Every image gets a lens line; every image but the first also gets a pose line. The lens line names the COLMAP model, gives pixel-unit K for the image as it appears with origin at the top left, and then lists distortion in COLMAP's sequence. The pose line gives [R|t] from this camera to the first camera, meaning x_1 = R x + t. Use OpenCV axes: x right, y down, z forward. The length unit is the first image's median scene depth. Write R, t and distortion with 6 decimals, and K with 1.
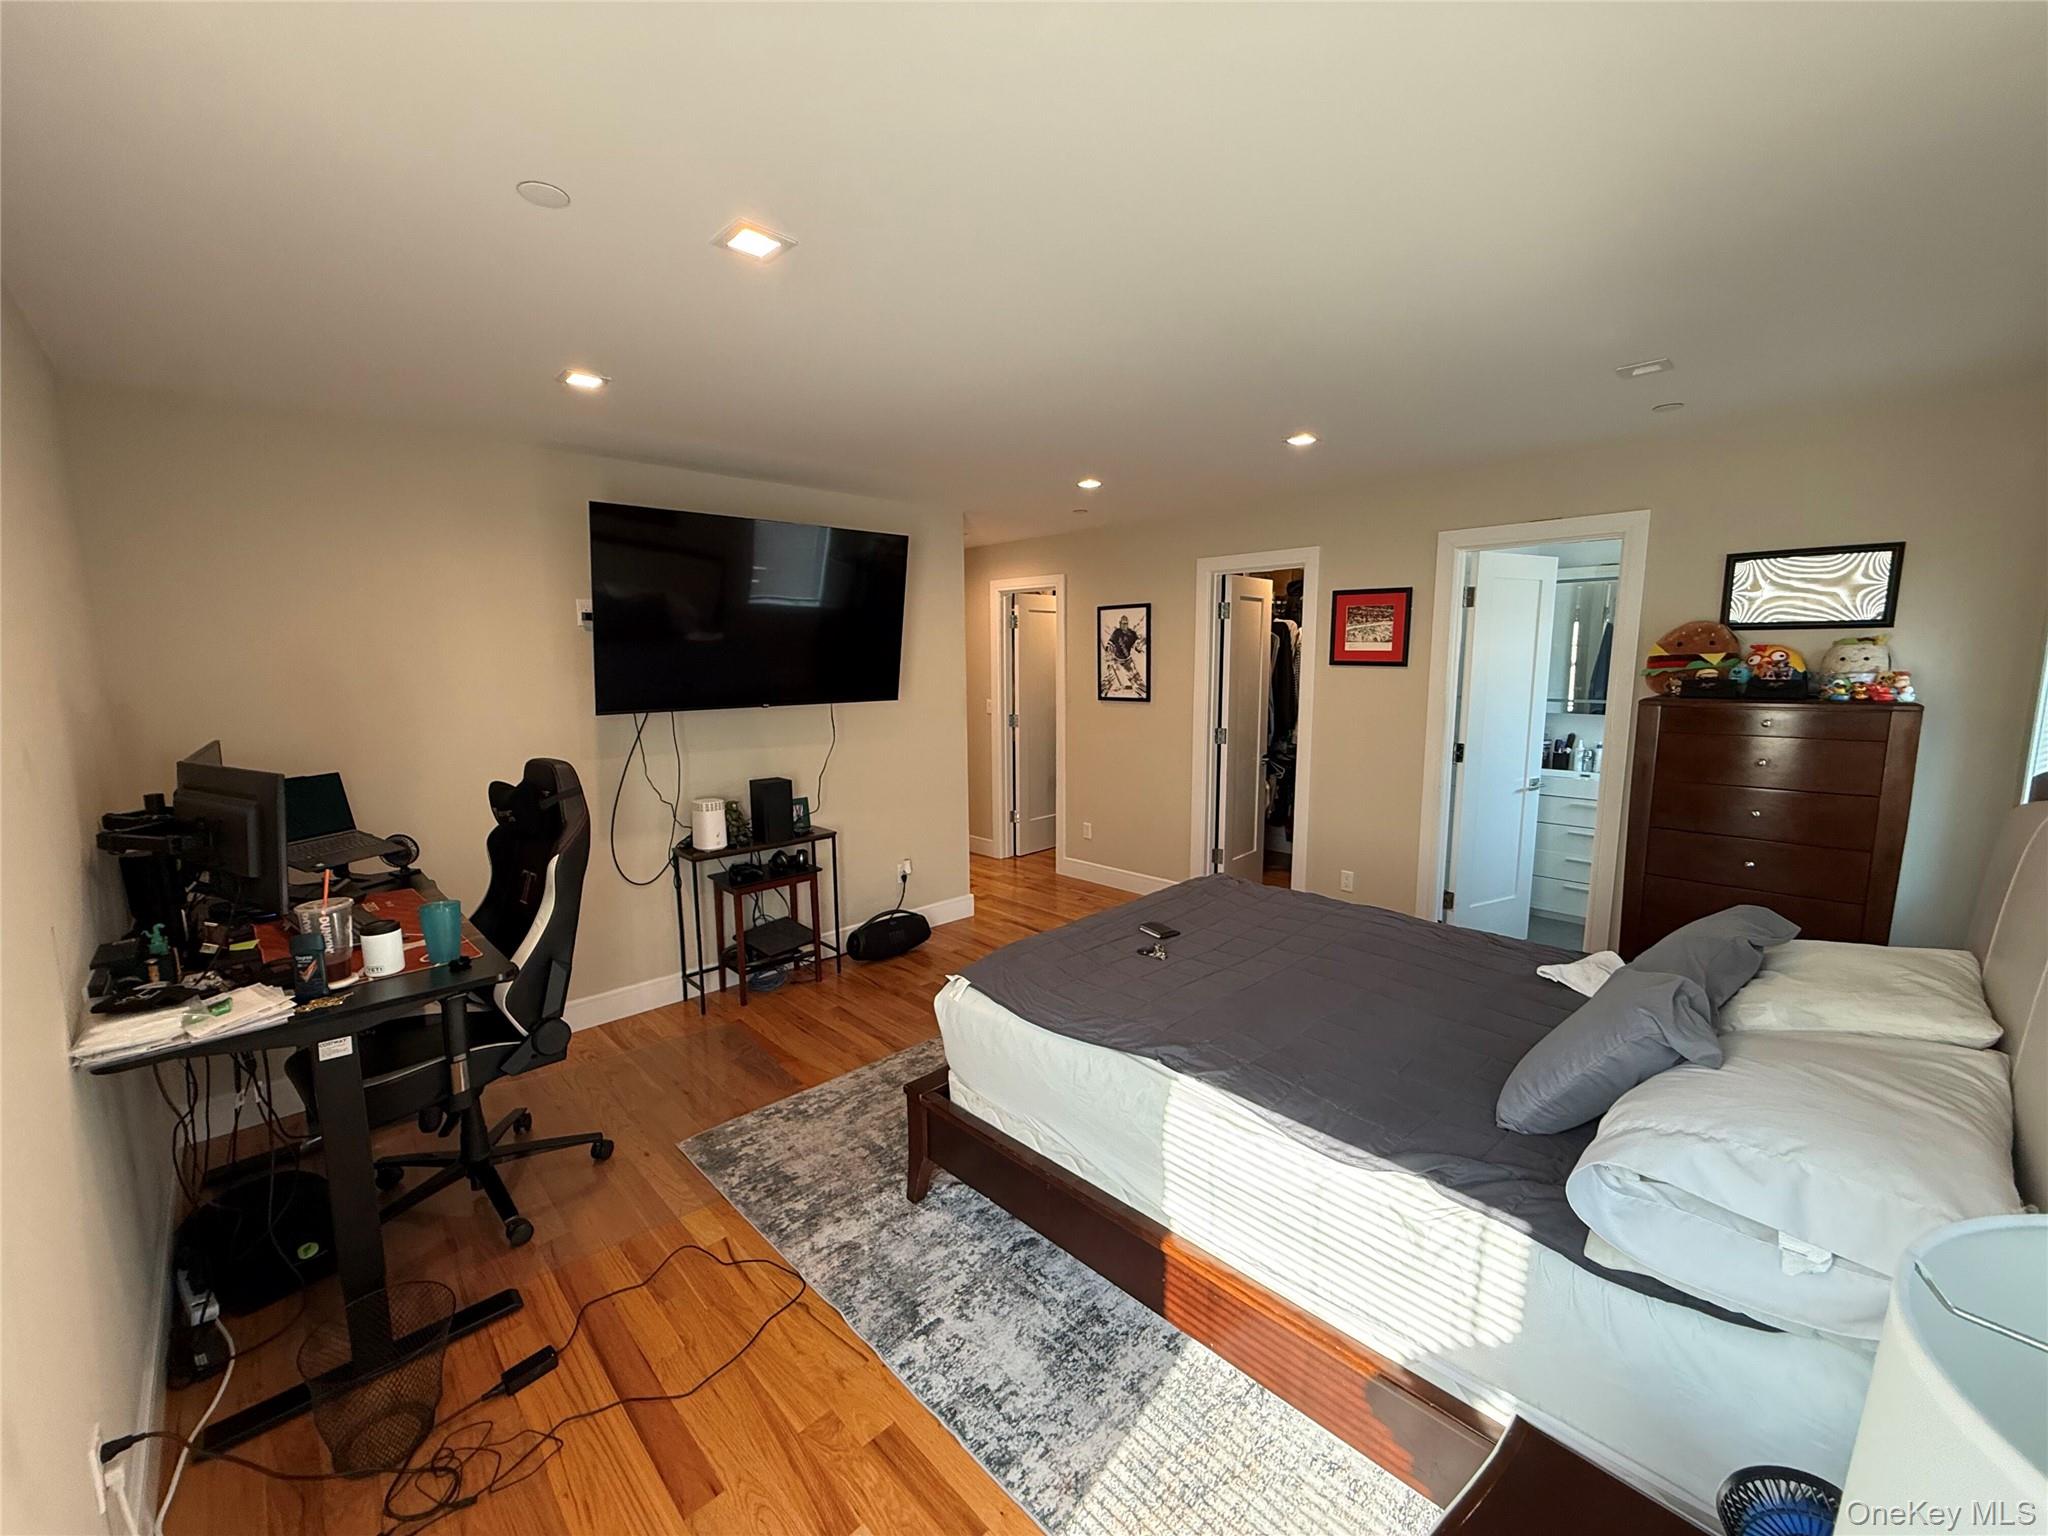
lens RADIAL K [[816.8, 0, 1024.0], [0, 816.8, 768.0], [0, 0, 1]] dist [-0.000516, 0.000351]
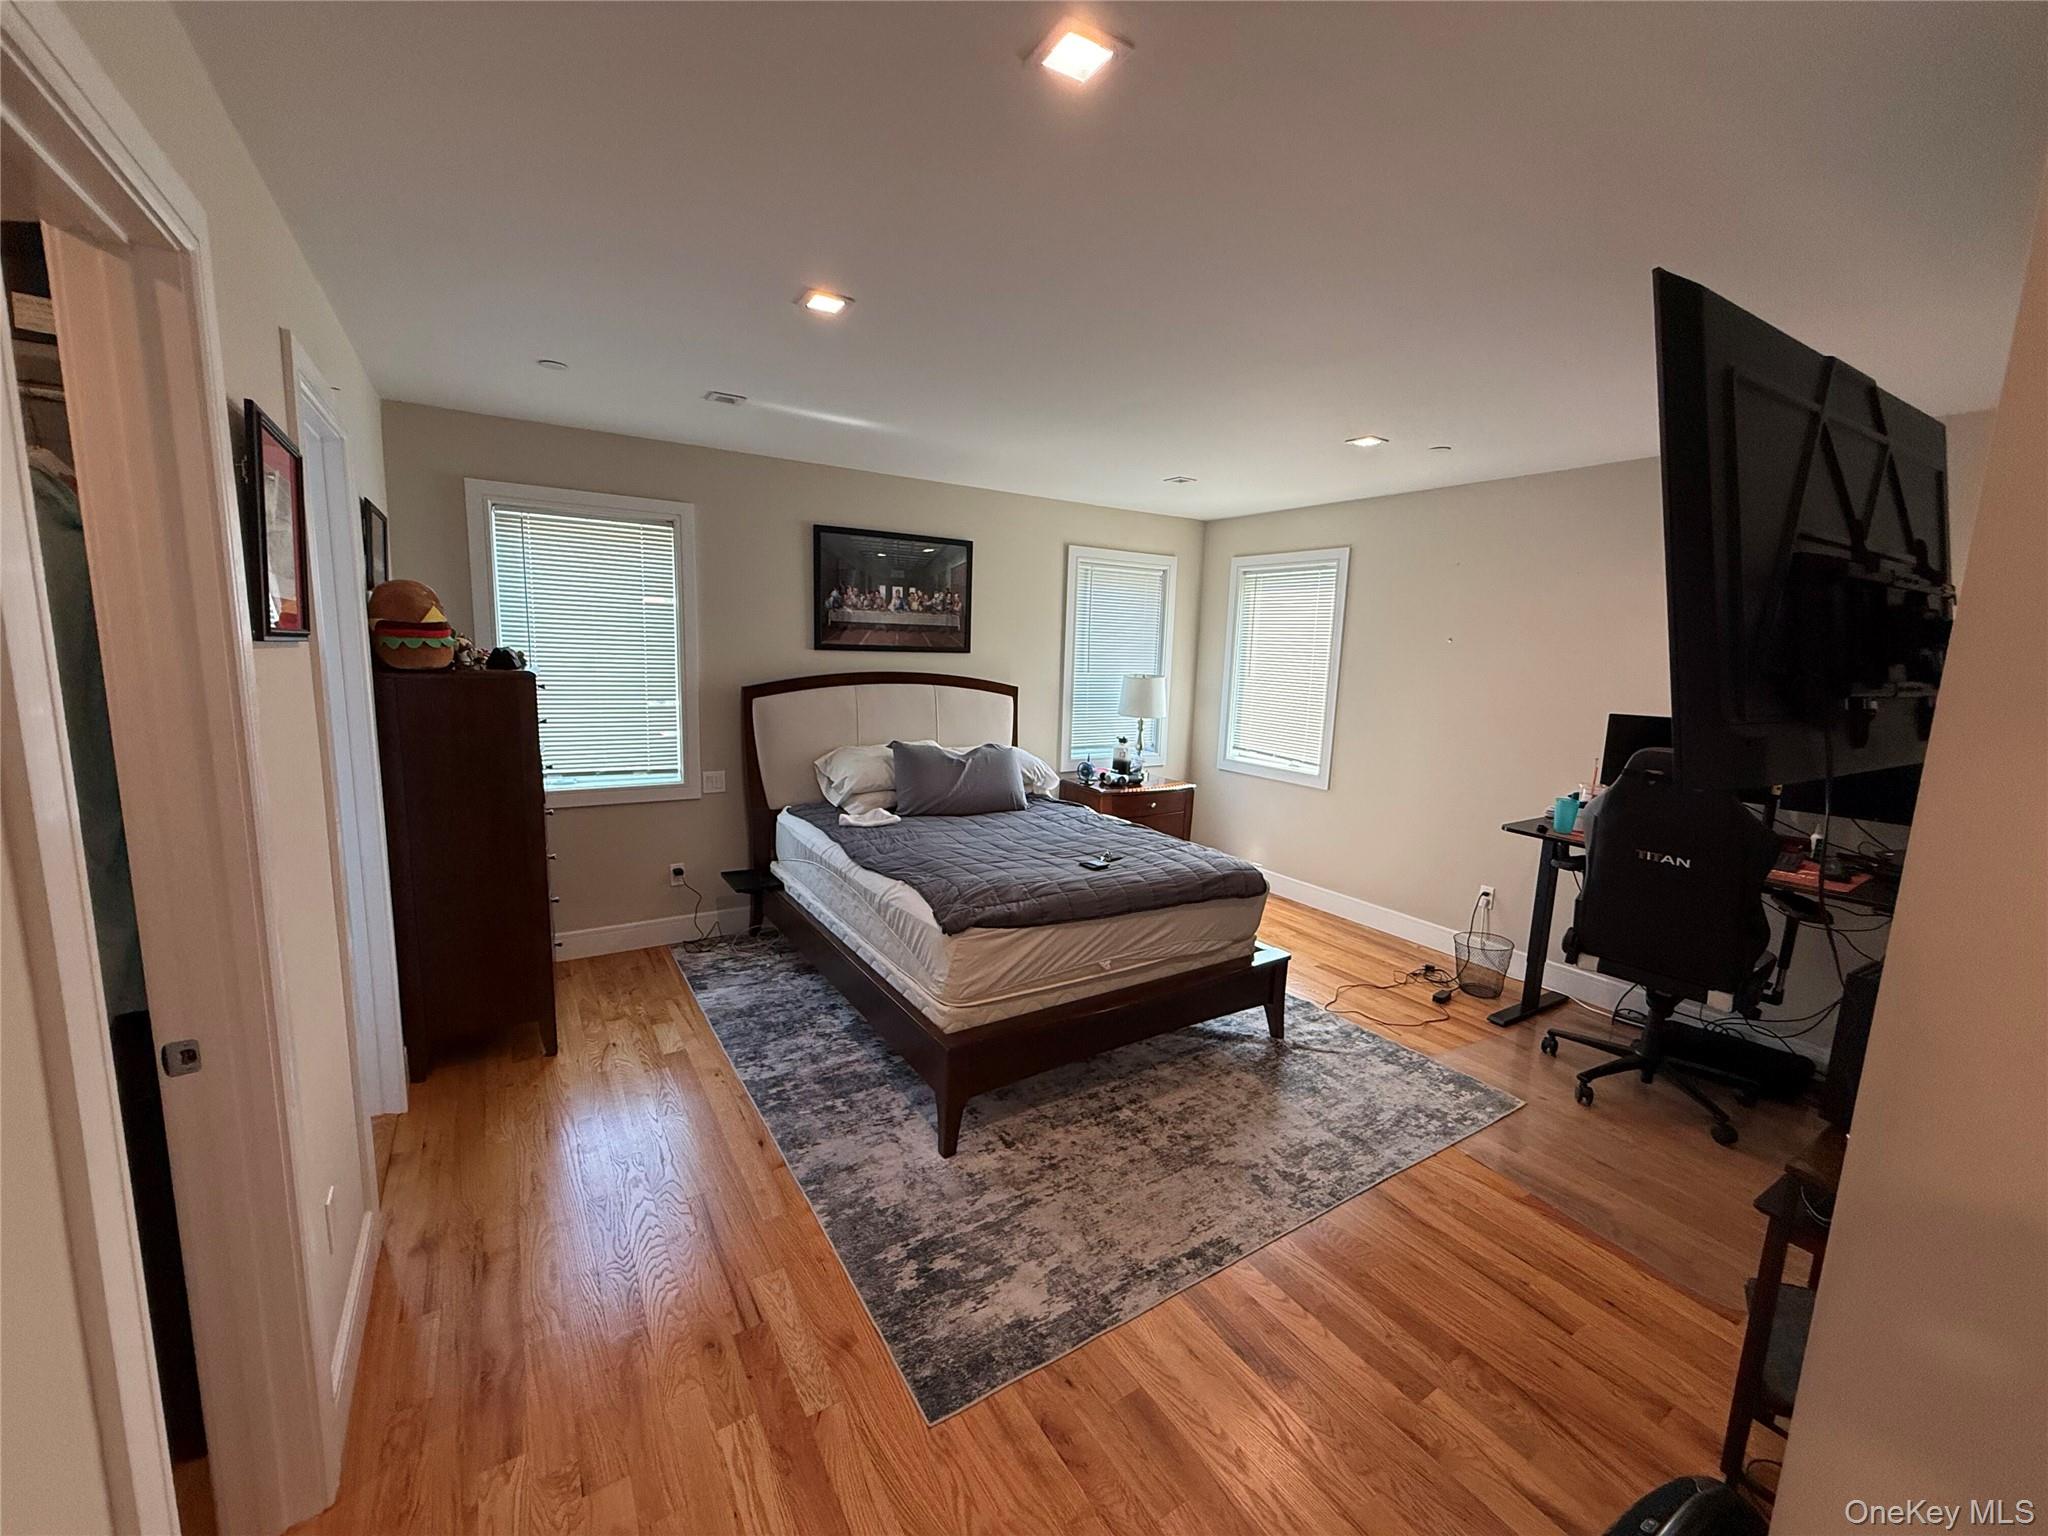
lens RADIAL K [[816.8, 0, 1024.0], [0, 816.8, 768.0], [0, 0, 1]] dist [-0.000516, 0.000351]
pose [[-0.979170, -0.061659, 0.193455, 0.041435], [-0.005110, 0.959958, 0.280099, -0.256366], [-0.202979, 0.273276, -0.940276, 1.978599]]
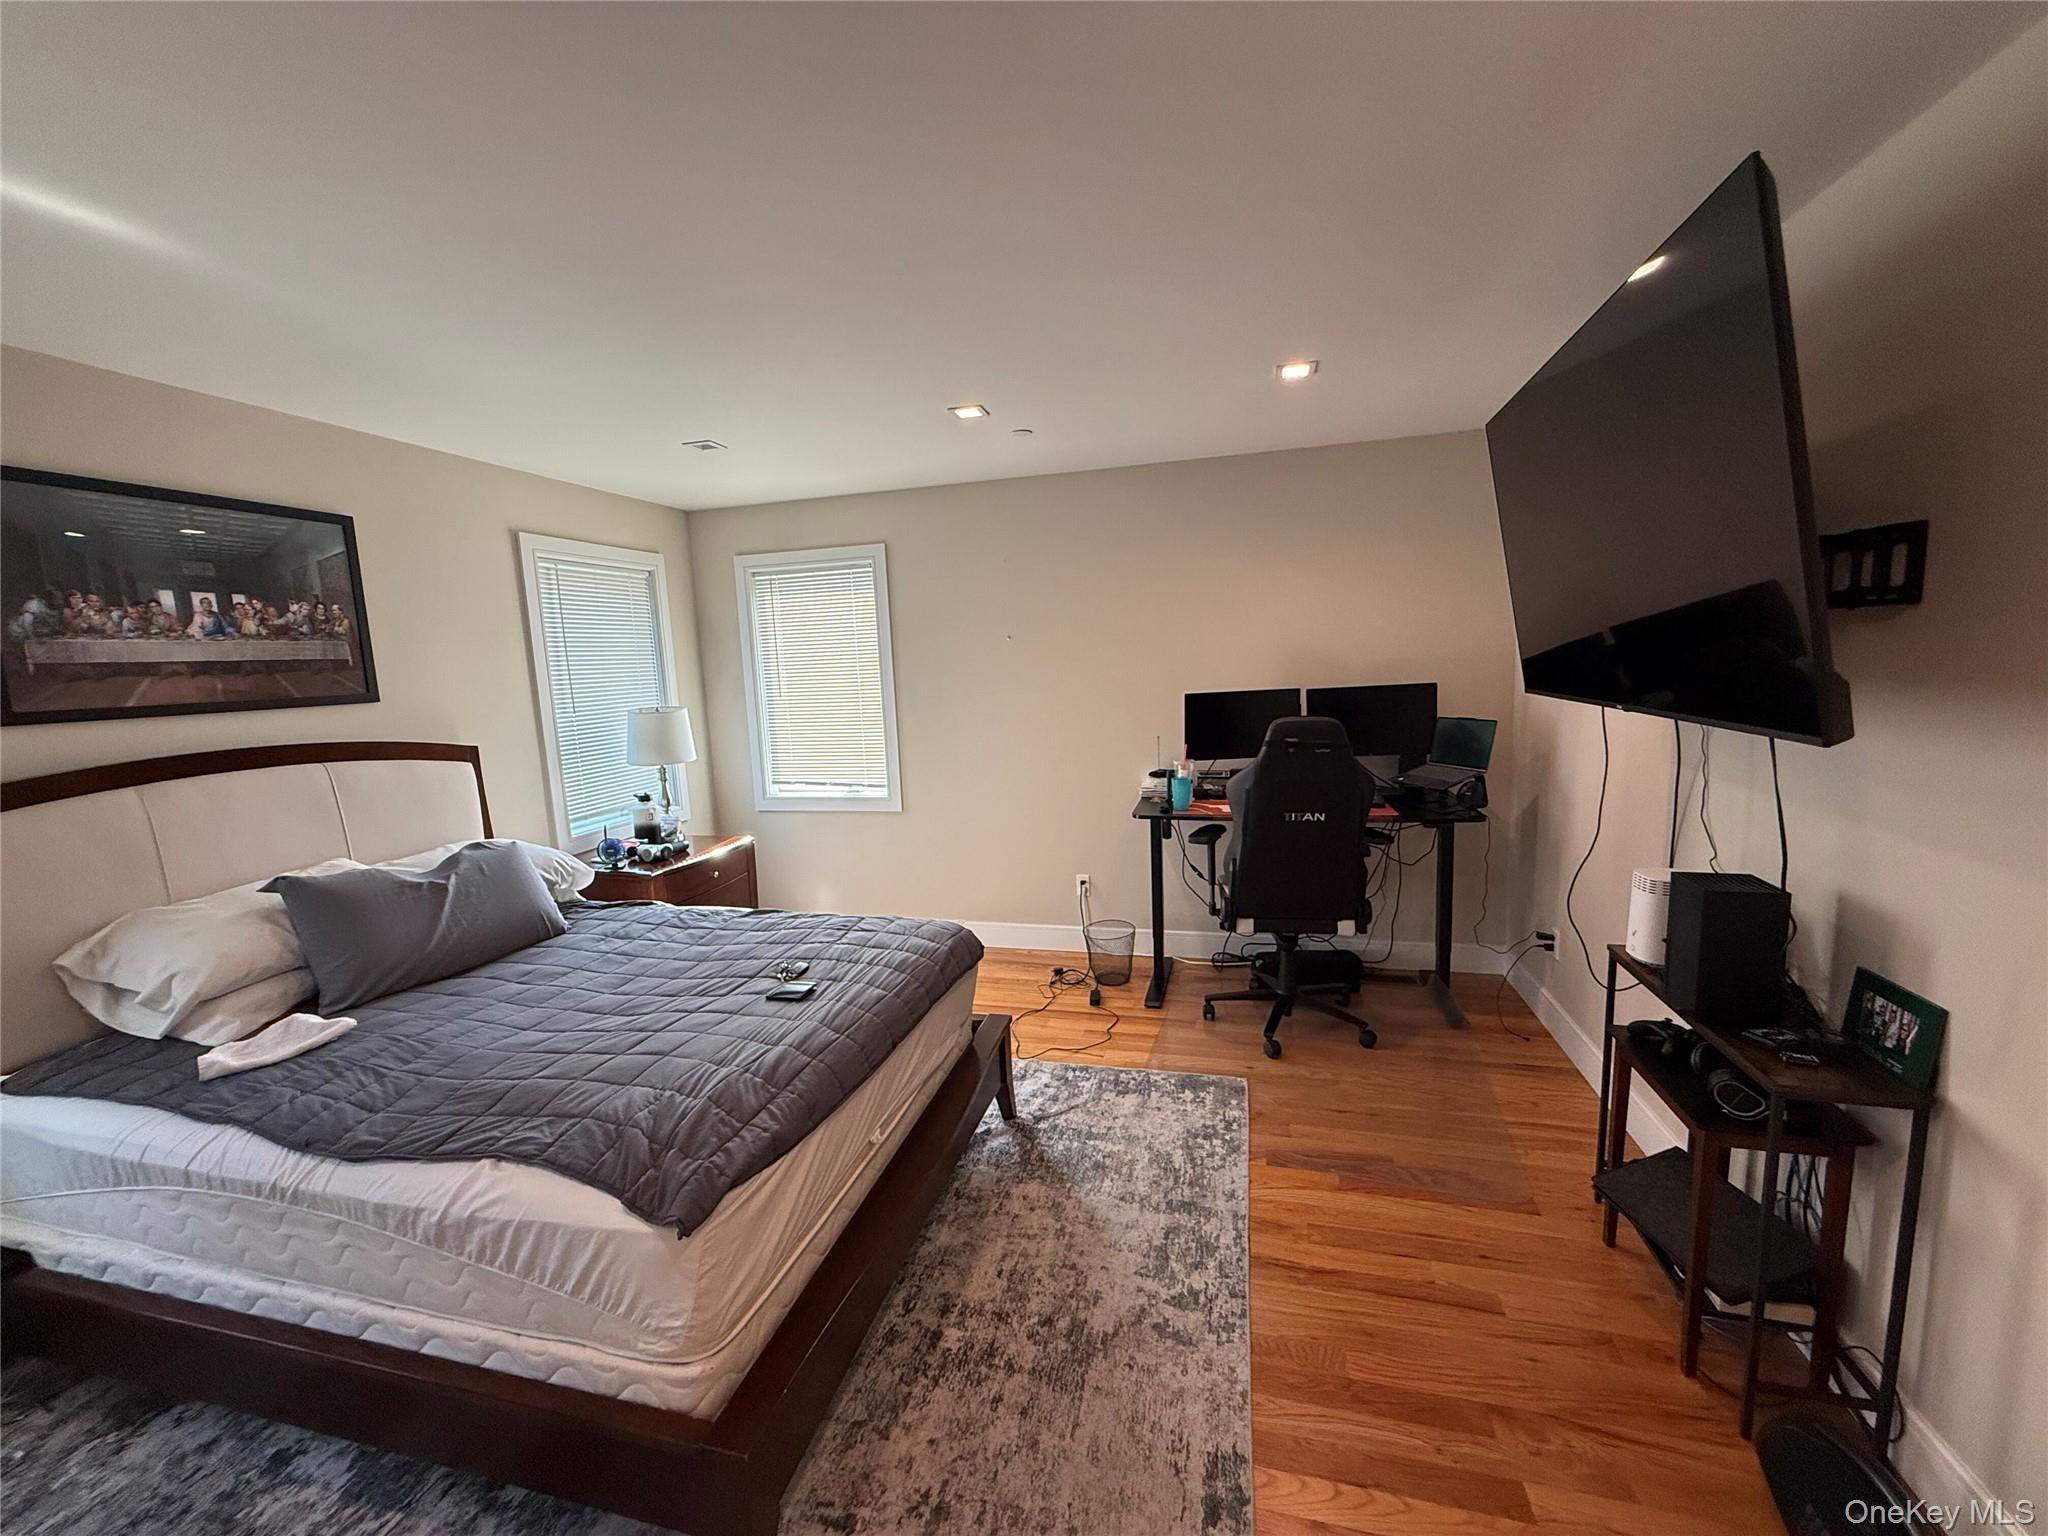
lens RADIAL K [[816.8, 0, 1024.0], [0, 816.8, 768.0], [0, 0, 1]] dist [-0.000516, 0.000351]
pose [[-0.858764, 0.107302, -0.501009, 0.325162], [-0.023535, 0.968532, 0.247773, -0.201769], [0.511830, 0.224570, -0.829216, 1.619863]]
